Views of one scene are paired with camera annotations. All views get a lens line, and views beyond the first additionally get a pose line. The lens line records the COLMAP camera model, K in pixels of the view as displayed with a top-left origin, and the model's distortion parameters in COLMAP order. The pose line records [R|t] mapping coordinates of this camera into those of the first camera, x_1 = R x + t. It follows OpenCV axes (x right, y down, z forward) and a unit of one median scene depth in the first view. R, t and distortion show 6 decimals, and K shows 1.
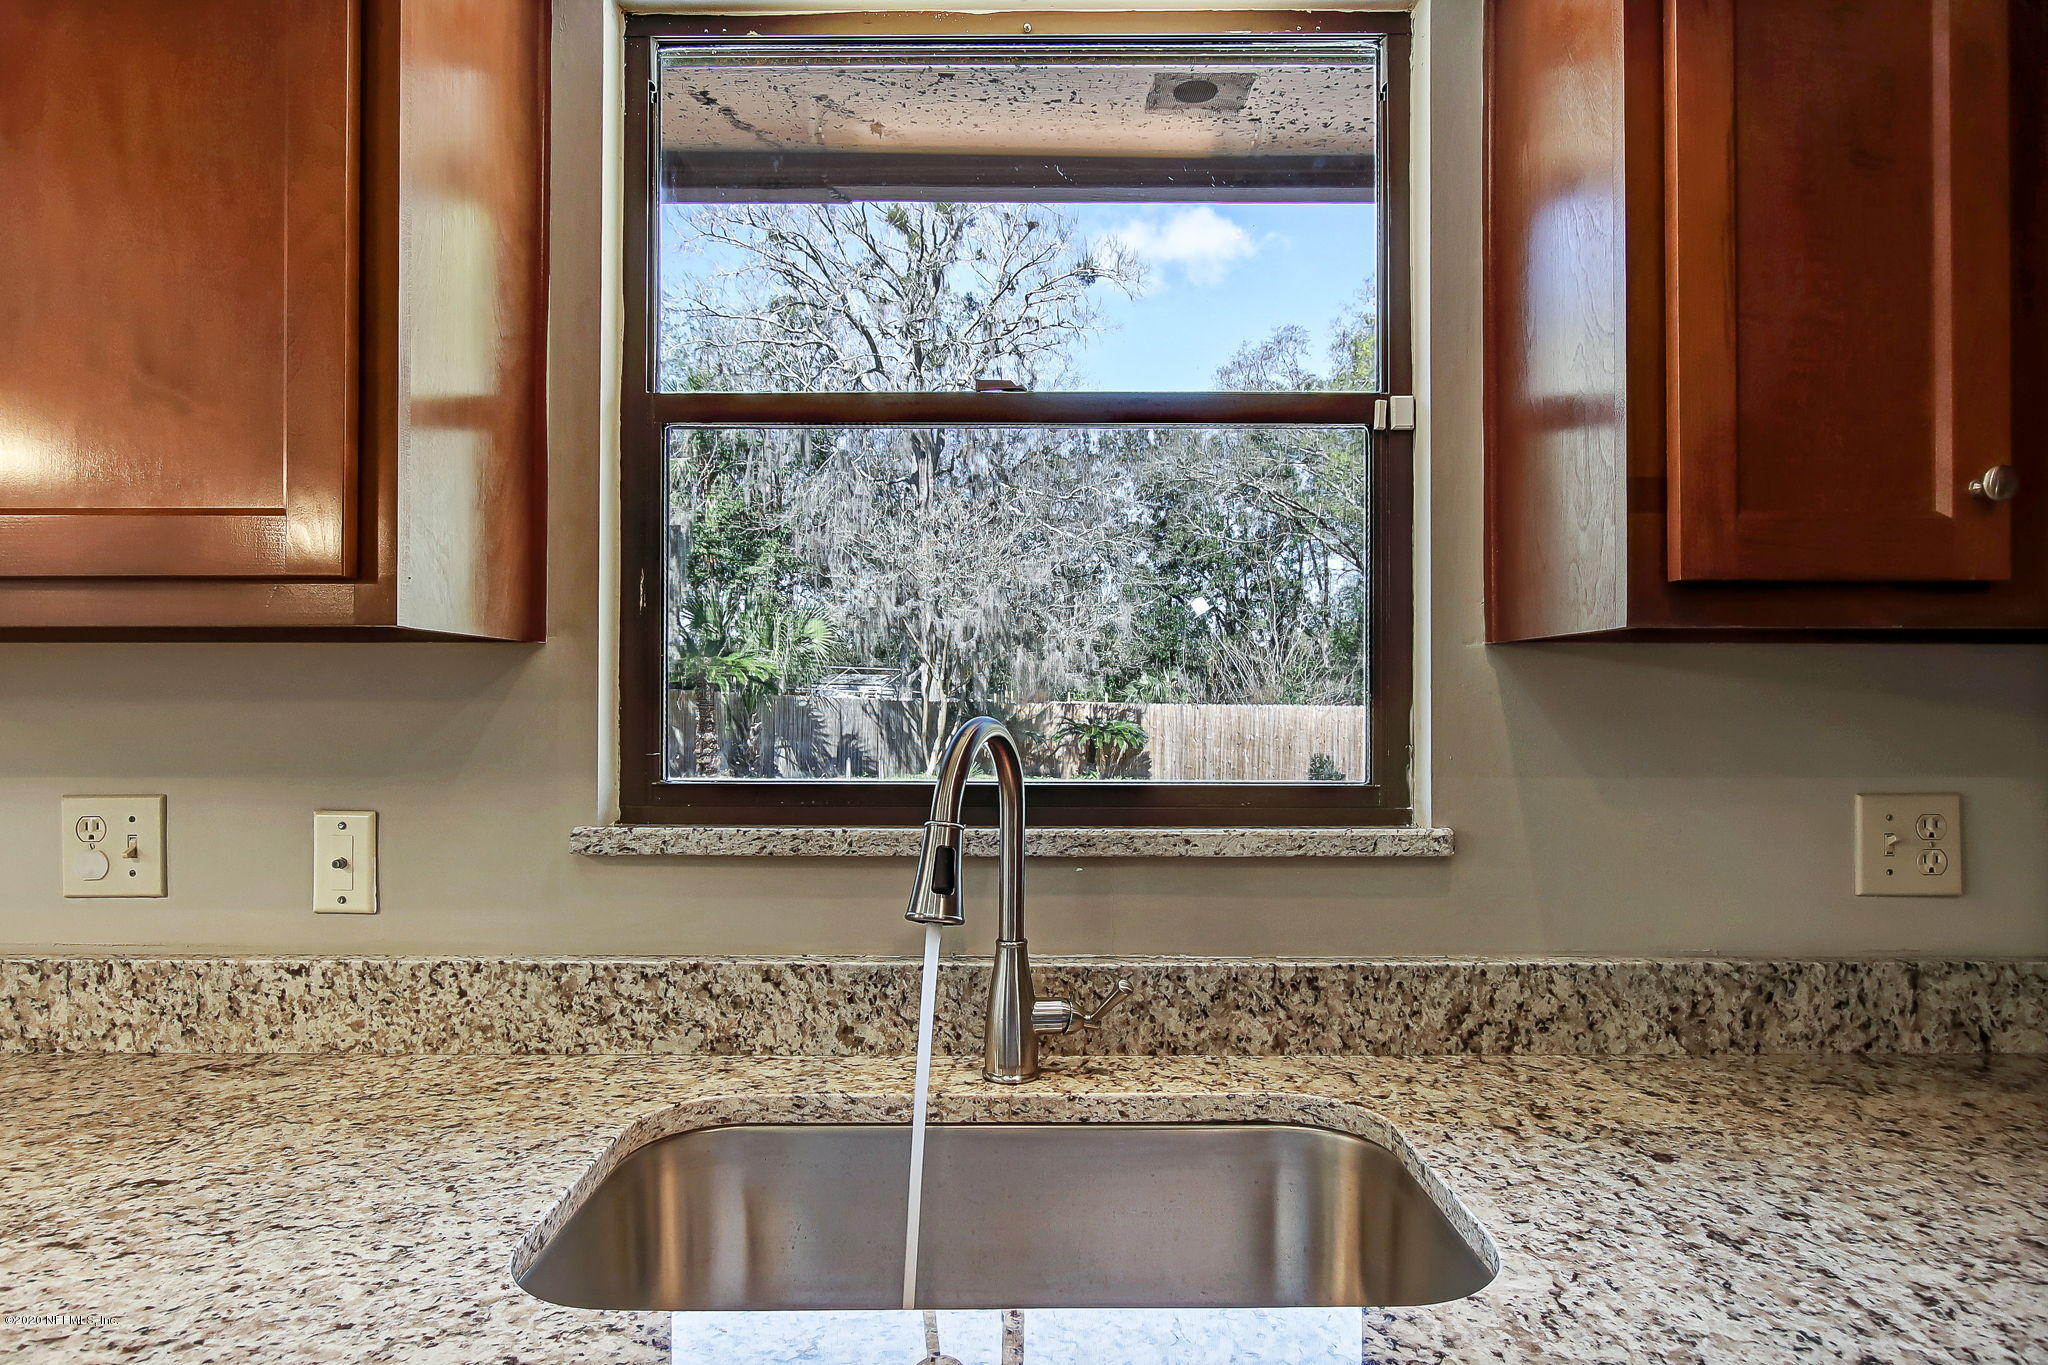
lens RADIAL K [[1179.1, 0, 1025.9], [0, 1179.1, 692.5], [0, 0, 1]] dist [-0.012152, 0.004375]
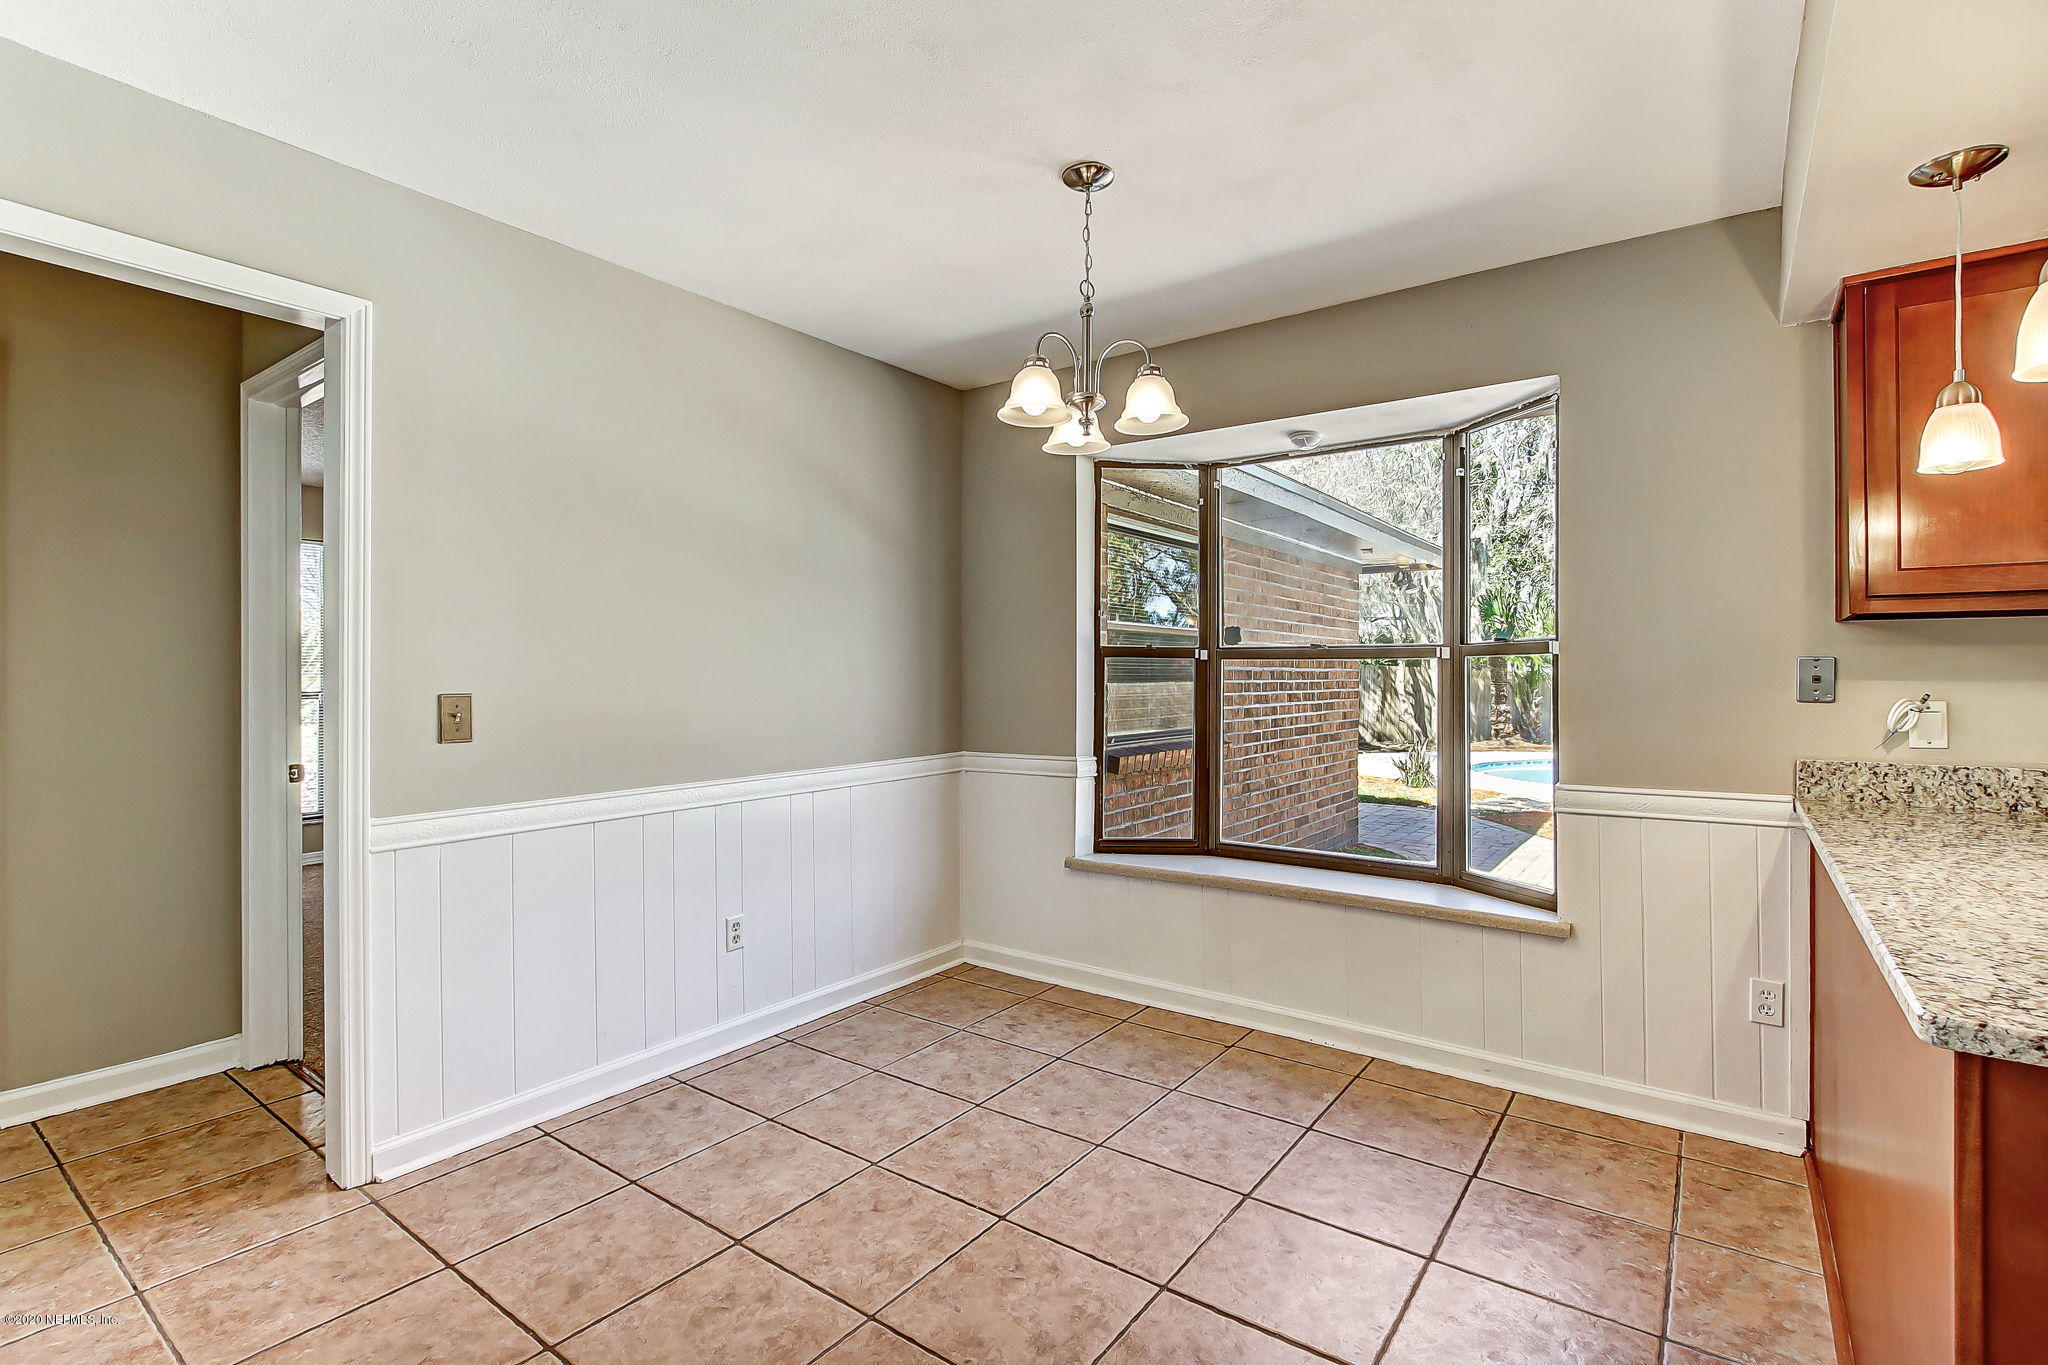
lens RADIAL K [[946.6, 0, 1054.8], [0, 946.6, 676.7], [0, 0, 1]] dist [-0.017083, 0.005405]
pose [[0.808175, 0.002695, -0.588936, -1.296601], [-0.001153, 0.999995, 0.002994, 0.061693], [0.588941, -0.001740, 0.808174, -1.373936]]
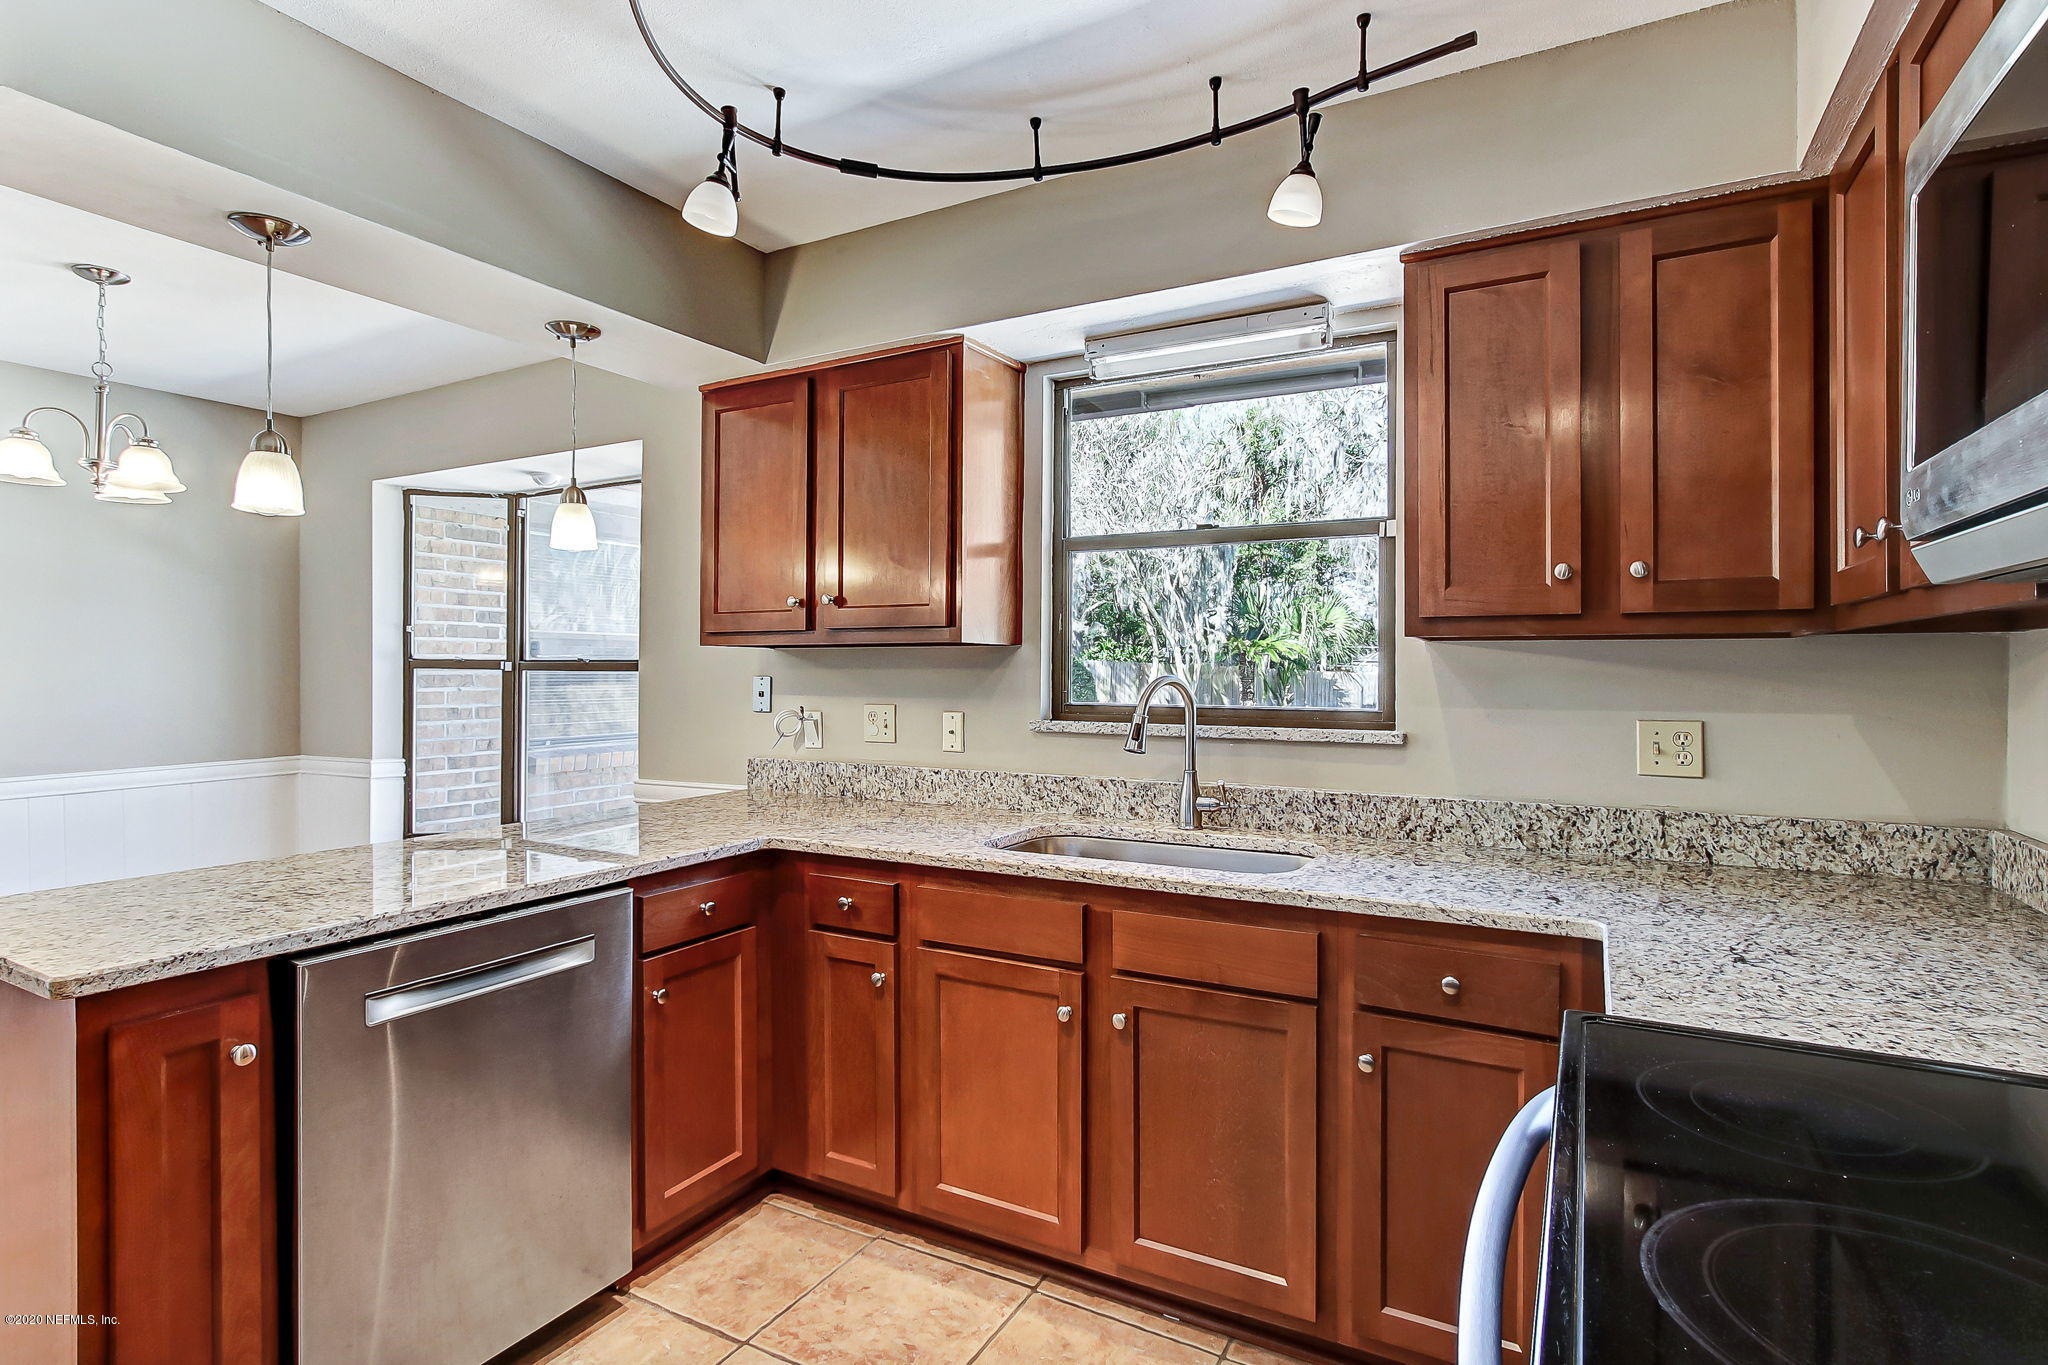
lens RADIAL K [[971.8, 0, 1036.8], [0, 971.8, 656.4], [0, 0, 1]] dist [-0.010545, 0.004616]
pose [[0.882813, -0.004468, -0.469703, 0.592264], [-0.001491, 0.999923, -0.012316, 0.005705], [0.469721, 0.011573, 0.882739, -0.807303]]
